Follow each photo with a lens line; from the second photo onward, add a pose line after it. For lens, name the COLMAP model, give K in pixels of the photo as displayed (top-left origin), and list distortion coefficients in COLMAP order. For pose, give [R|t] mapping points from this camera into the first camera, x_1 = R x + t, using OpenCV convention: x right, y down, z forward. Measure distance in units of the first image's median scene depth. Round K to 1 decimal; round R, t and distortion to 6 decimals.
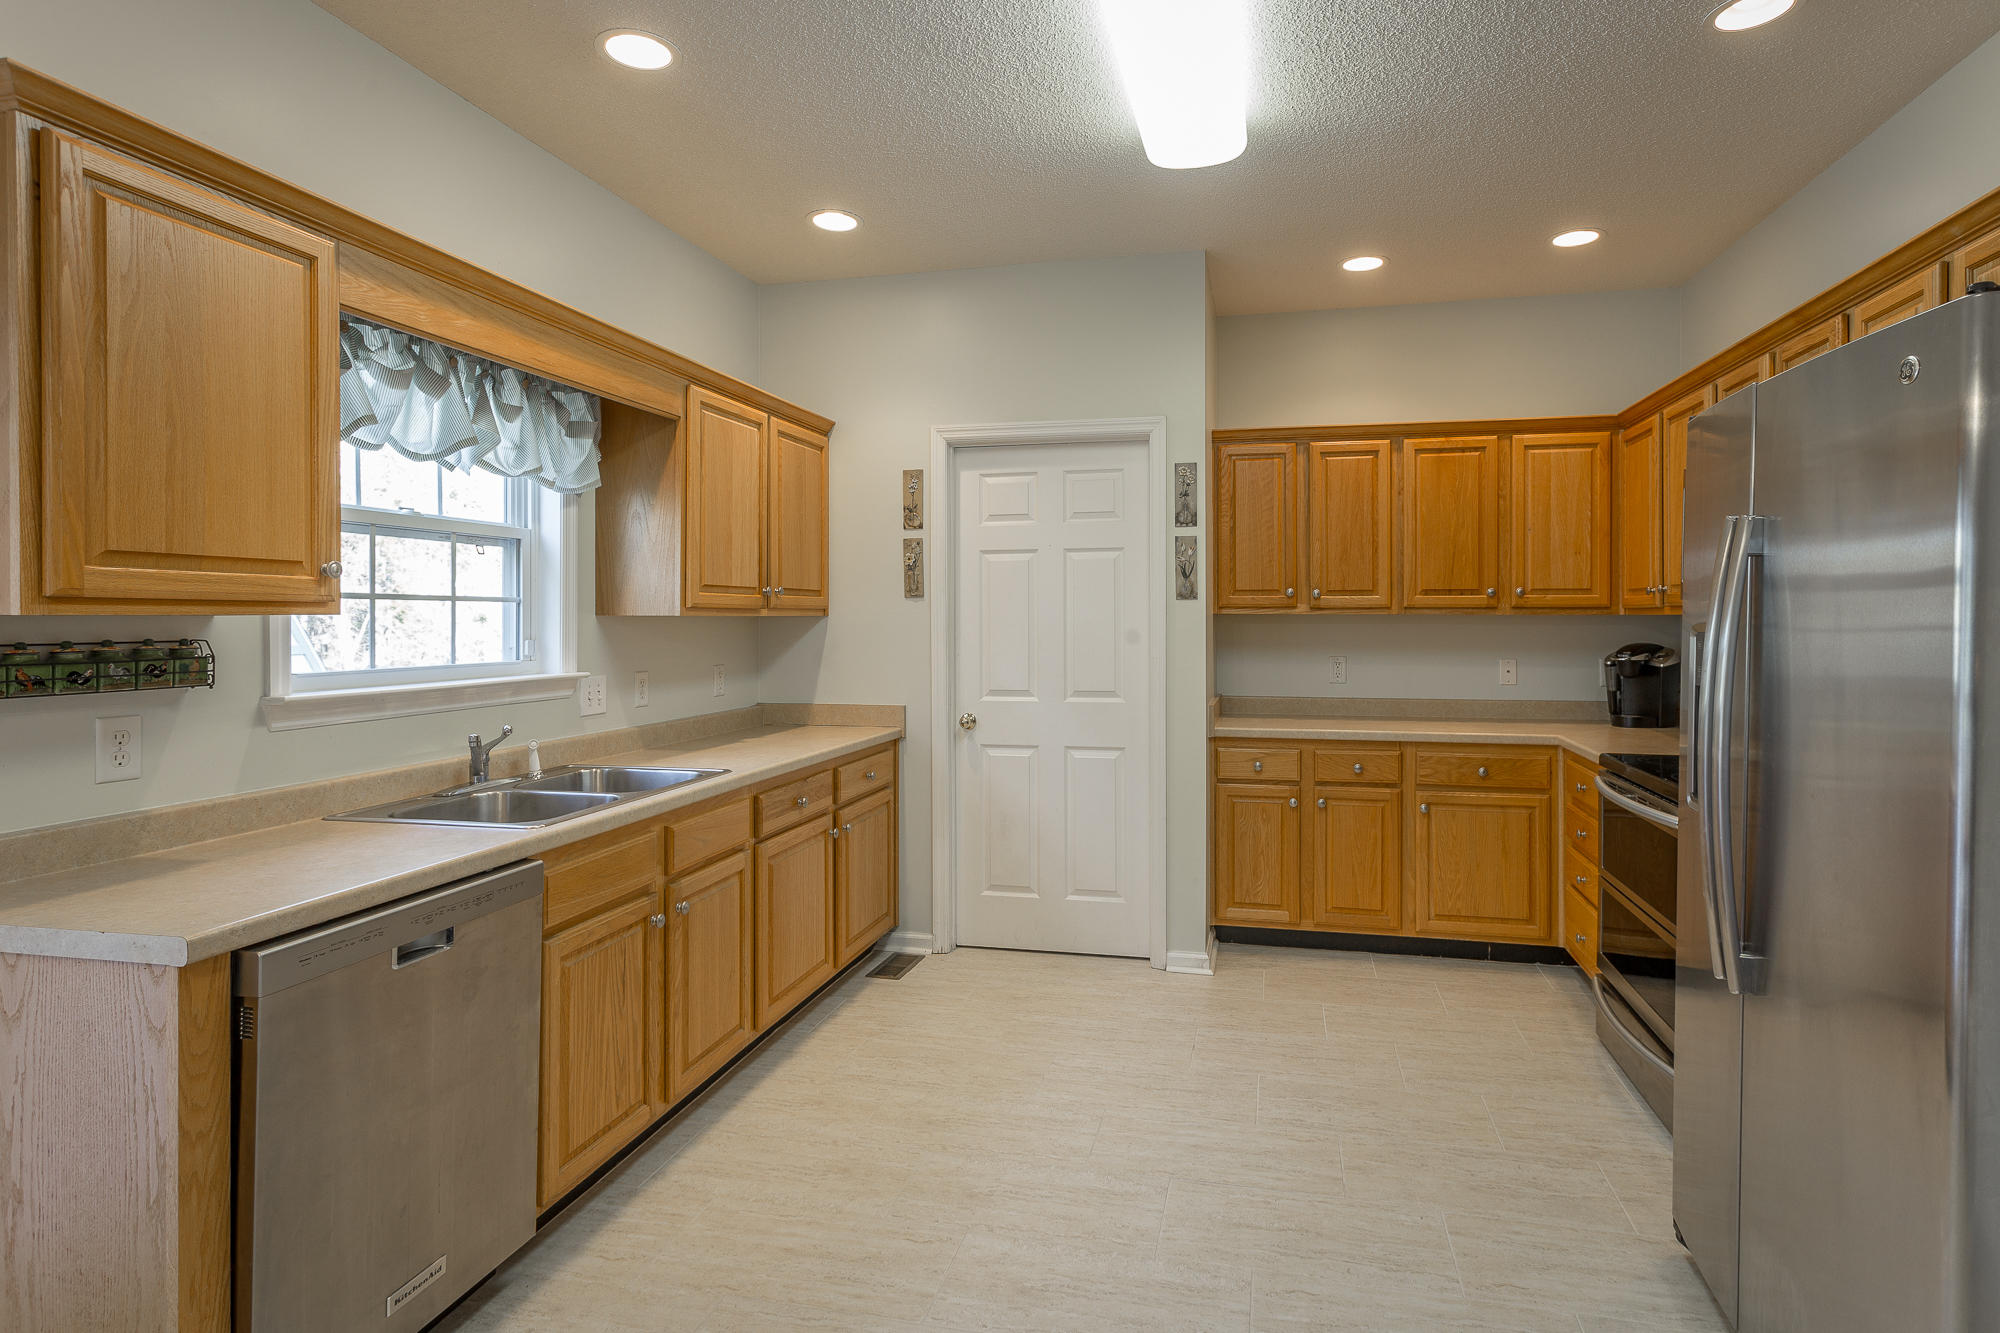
lens RADIAL K [[1037.5, 0, 1051.0], [0, 1037.5, 616.9], [0, 0, 1]] dist [0.000449, 0.005095]
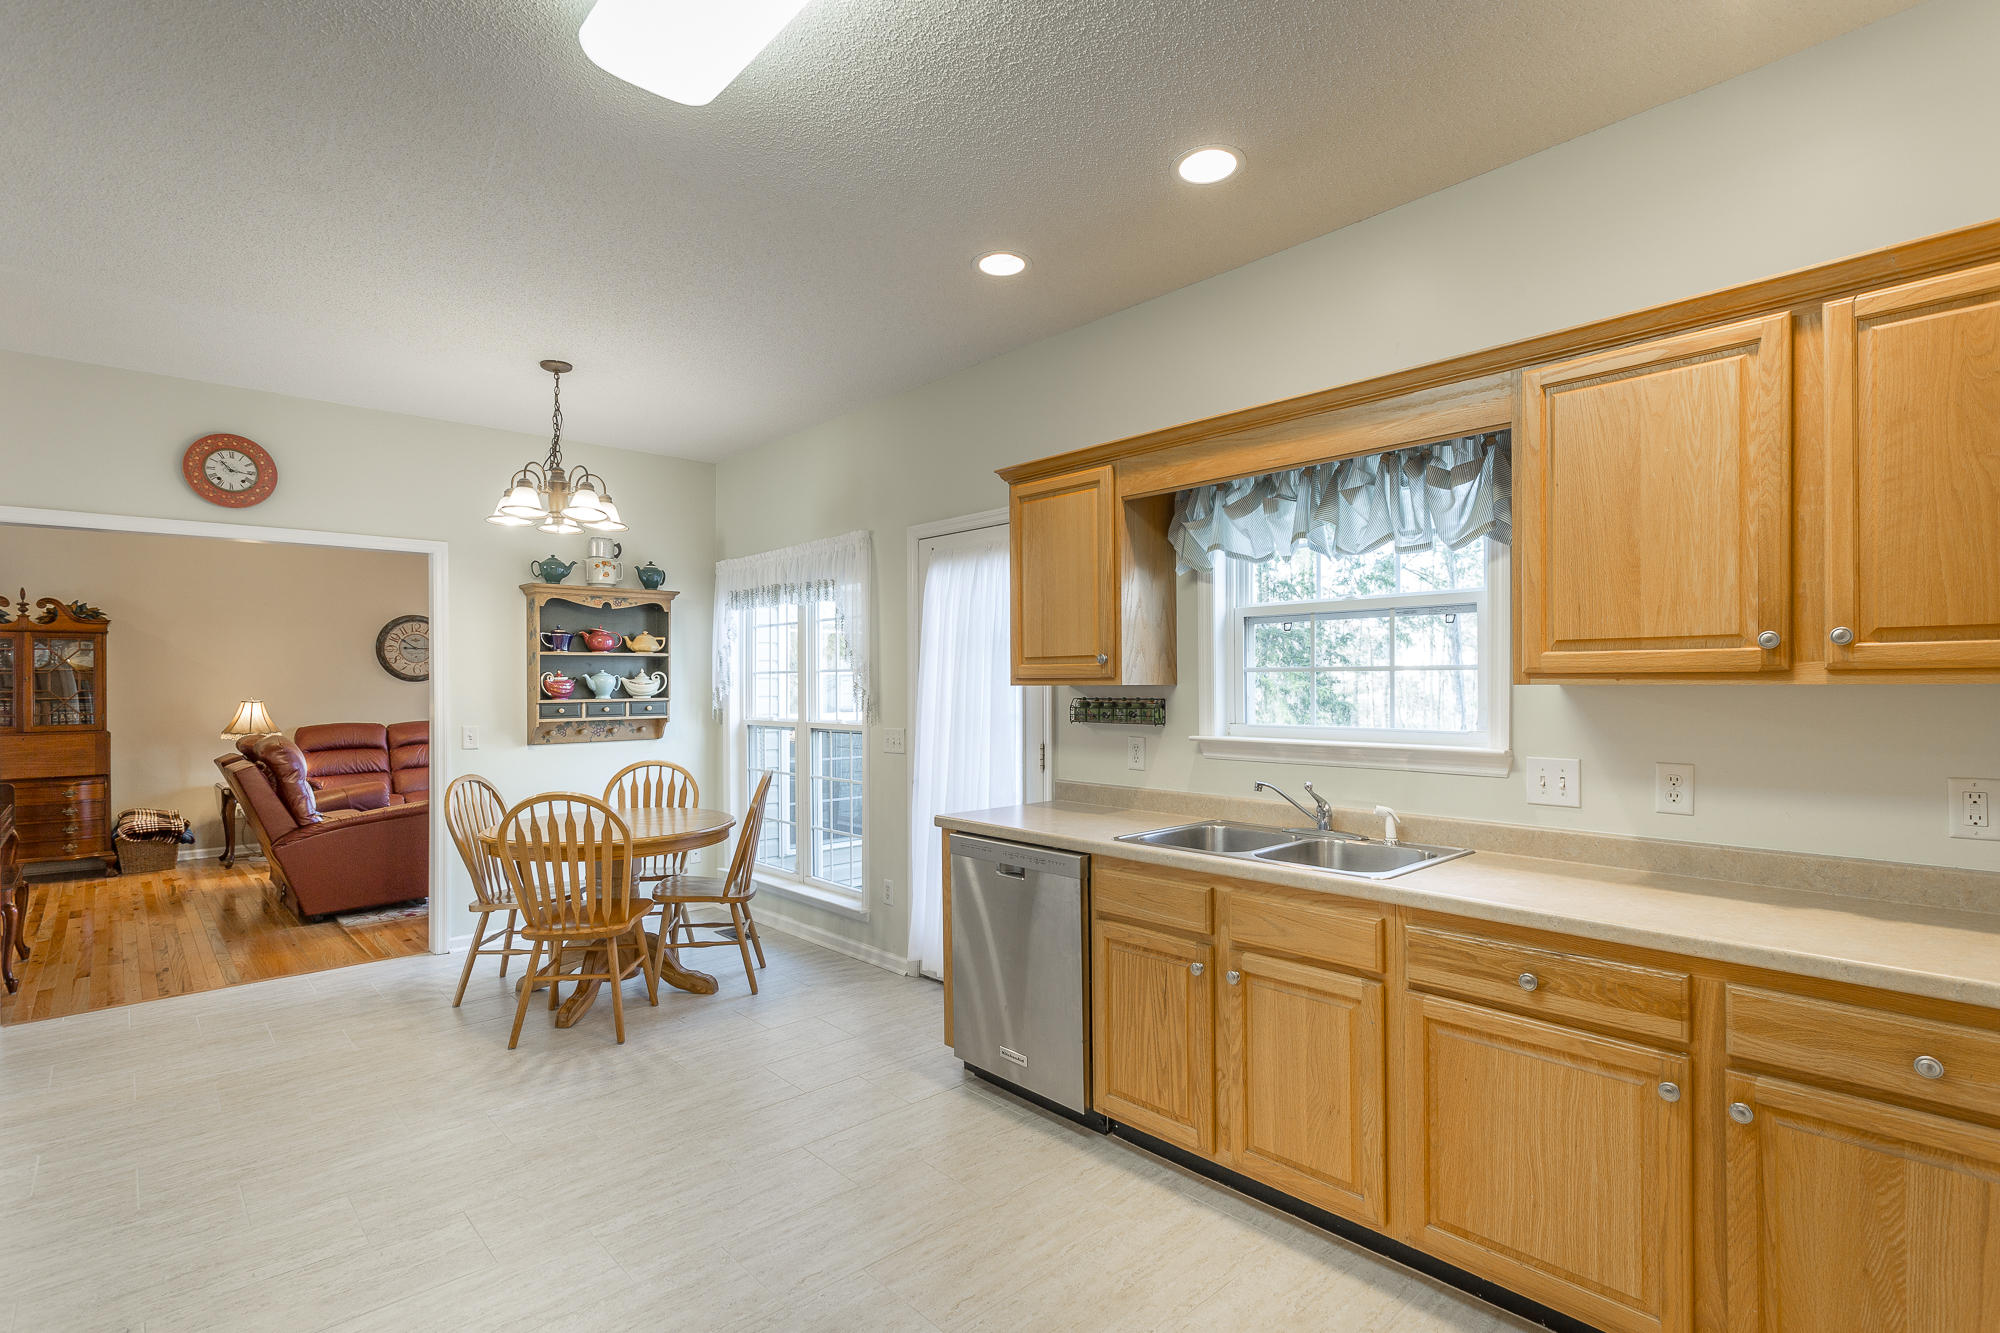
lens RADIAL K [[981.5, 0, 1015.0], [0, 981.5, 682.8], [0, 0, 1]] dist [0.004701, 0.001762]
pose [[-0.580893, -0.000459, -0.813980, 0.444007], [0.002755, 0.999993, -0.002530, -0.001165], [0.813976, -0.003712, -0.580887, 1.134909]]
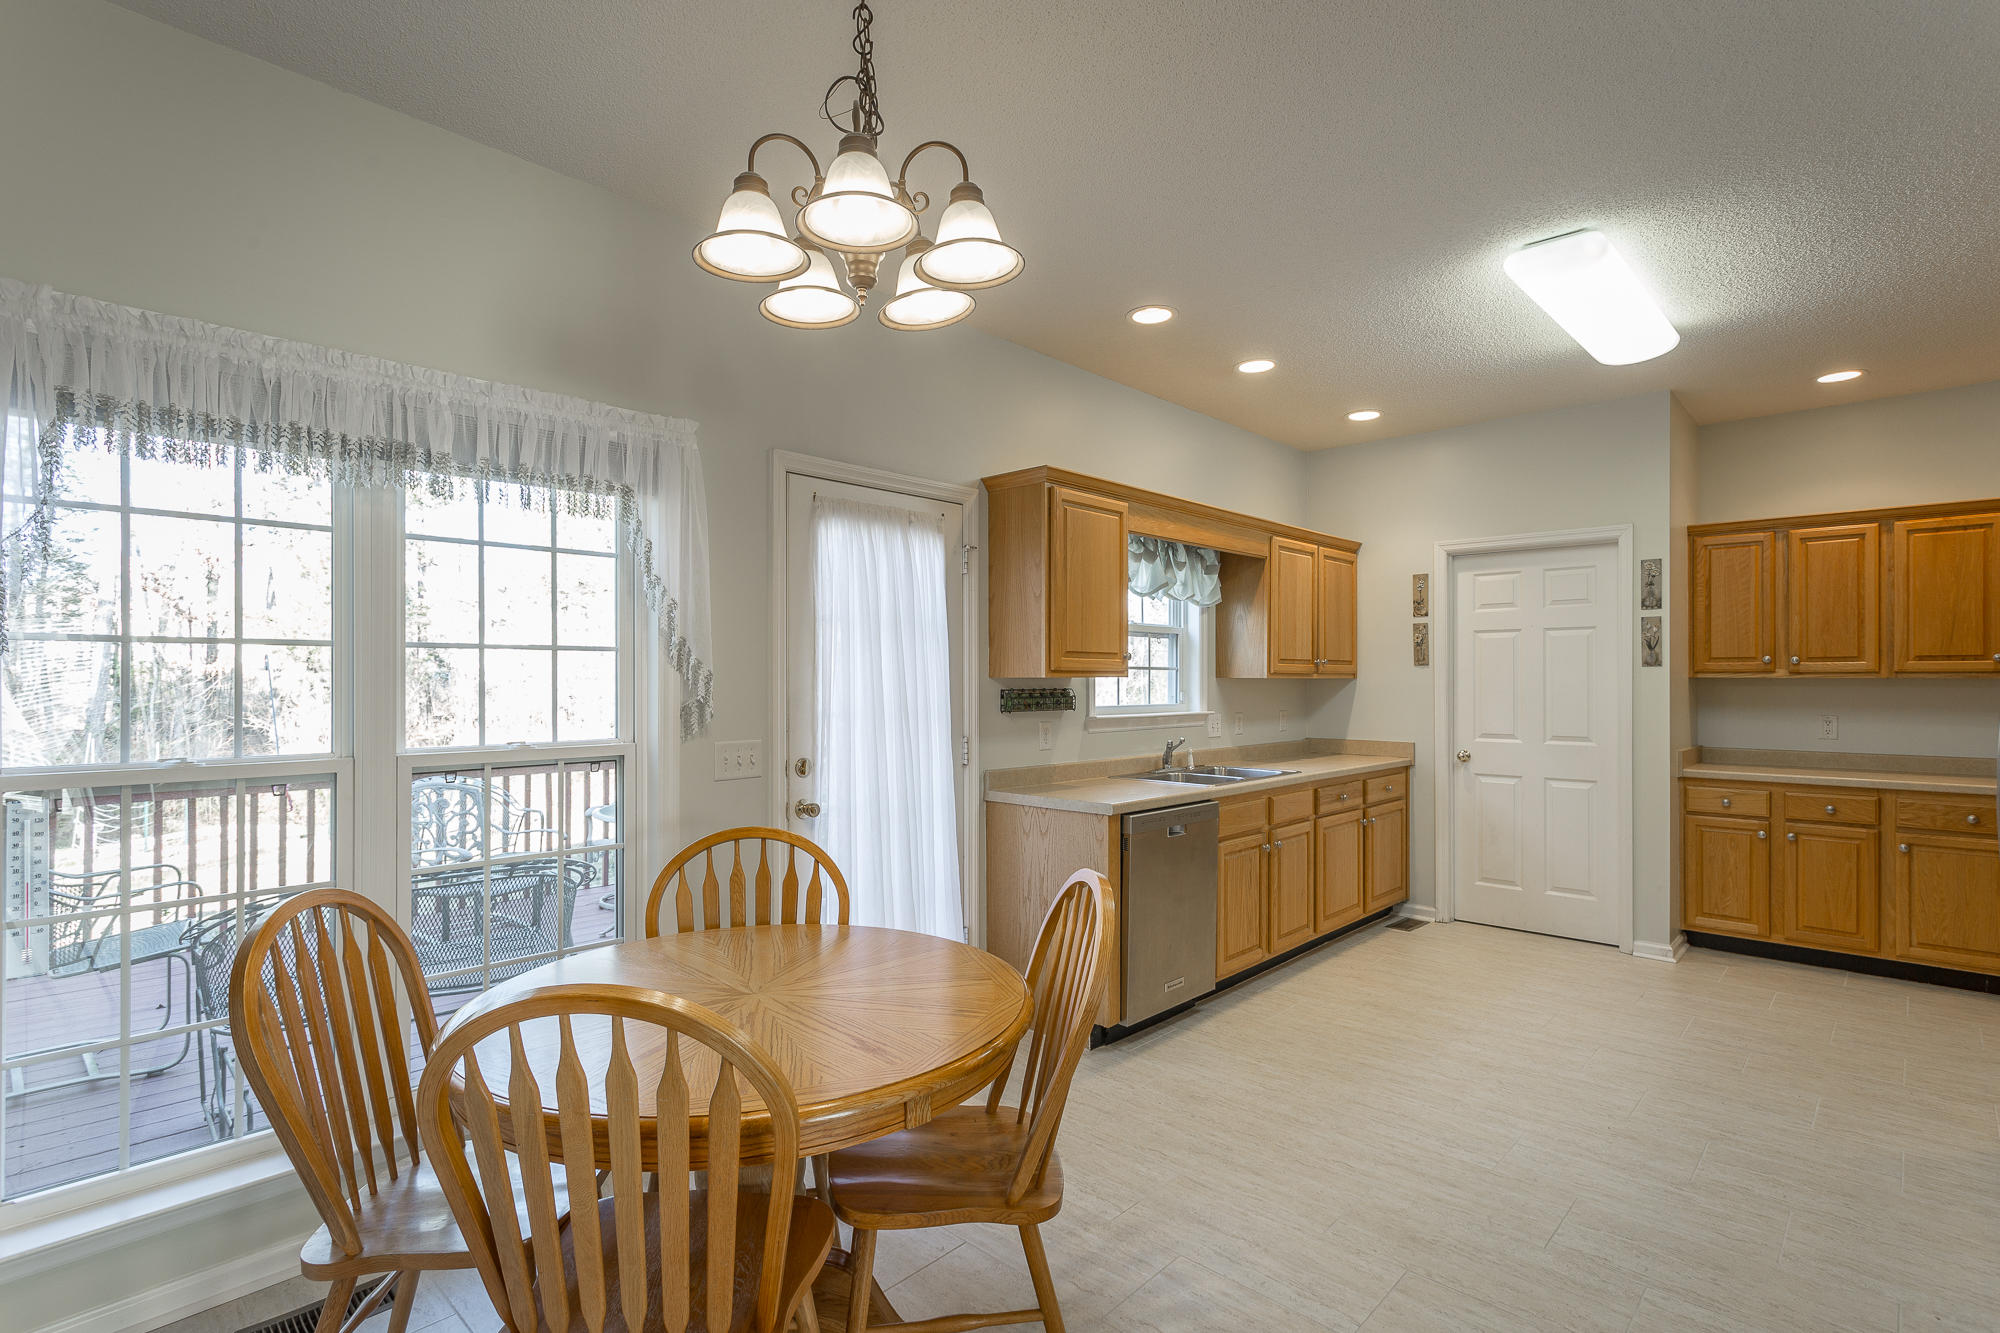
lens RADIAL K [[981.5, 0, 1003.1], [0, 981.5, 677.4], [0, 0, 1]] dist [0.004701, 0.001762]
pose [[0.859924, 0.001420, -0.510420, 0.076458], [-0.002411, 0.999996, -0.001280, 0.000544], [0.510416, 0.002331, 0.859925, -0.549987]]
